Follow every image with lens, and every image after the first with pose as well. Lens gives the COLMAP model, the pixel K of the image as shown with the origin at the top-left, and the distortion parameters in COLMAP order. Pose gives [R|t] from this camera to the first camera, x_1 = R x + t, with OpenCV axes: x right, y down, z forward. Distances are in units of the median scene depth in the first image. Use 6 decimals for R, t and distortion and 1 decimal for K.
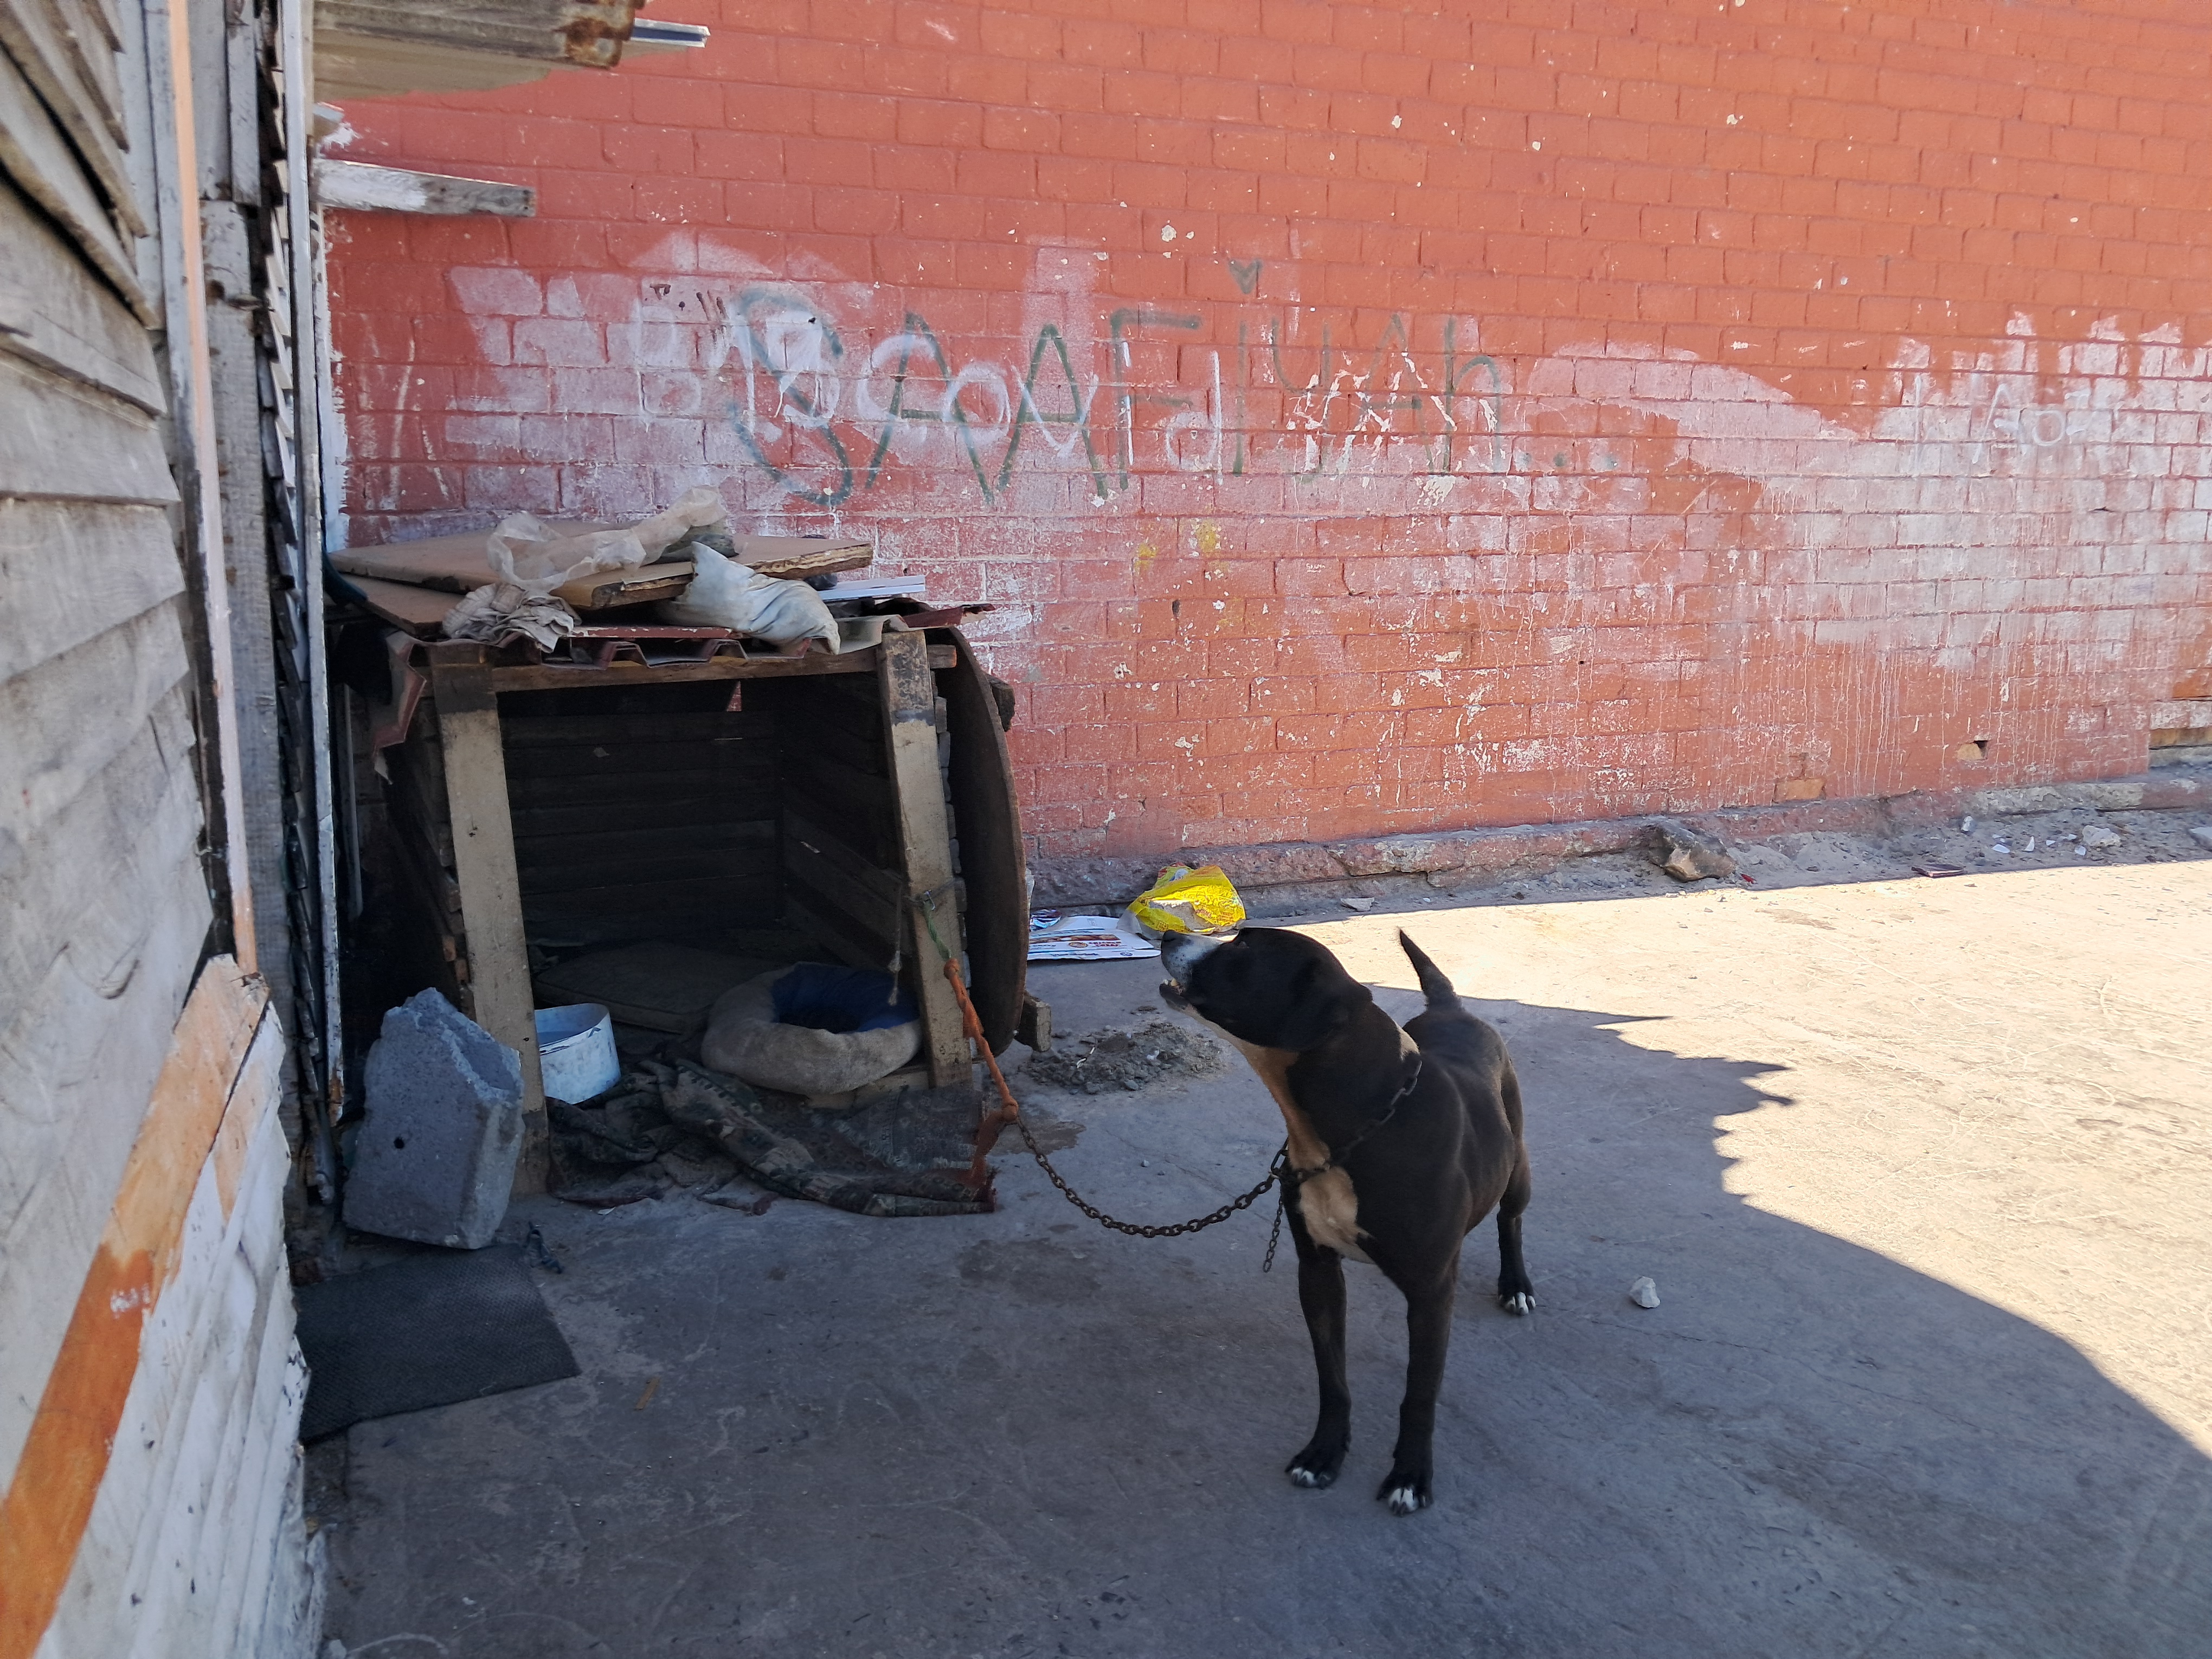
lens RADIAL K [[1680.3, 0, 1060.1], [0, 1680.3, 840.3], [0, 0, 1]] dist [0.006913, -0.012761]
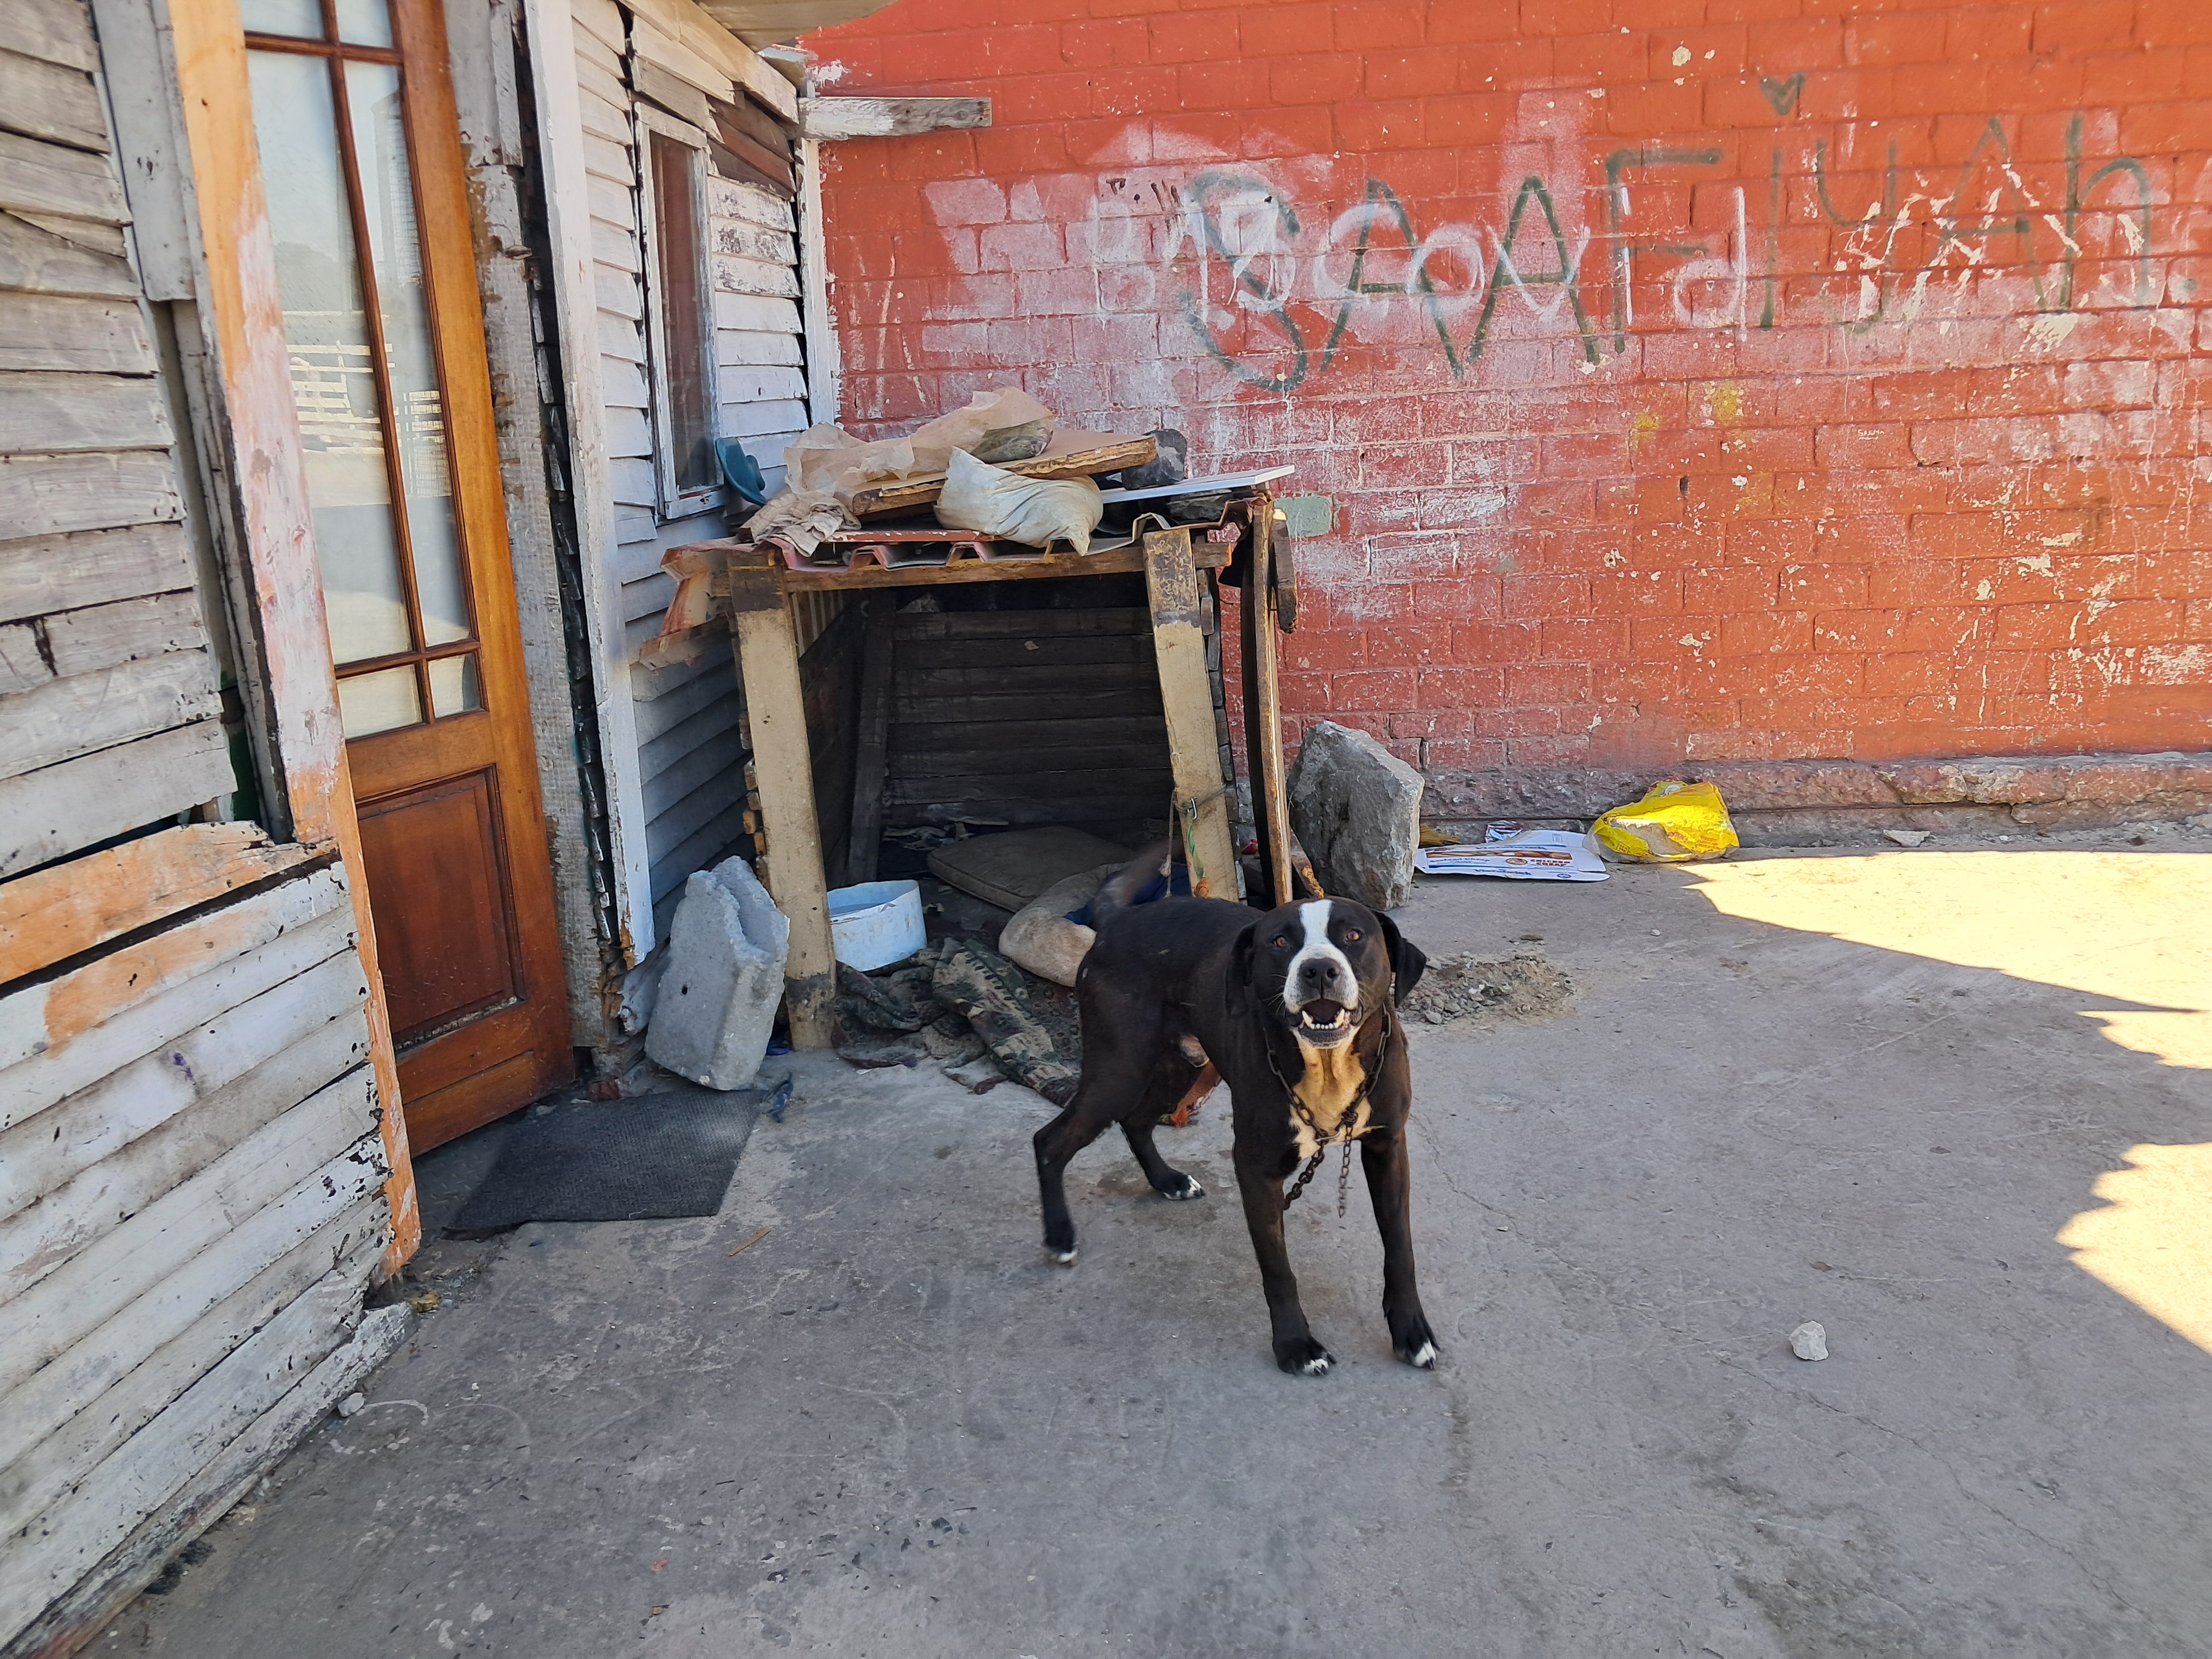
lens RADIAL K [[1680.3, 0, 1138.9], [0, 1680.3, 822.2], [0, 0, 1]] dist [0.006913, -0.012761]
pose [[0.892395, 0.065866, -0.446422, 0.240322], [-0.038367, 0.996783, 0.070372, -0.015851], [0.449621, -0.045671, 0.892051, 0.081889]]
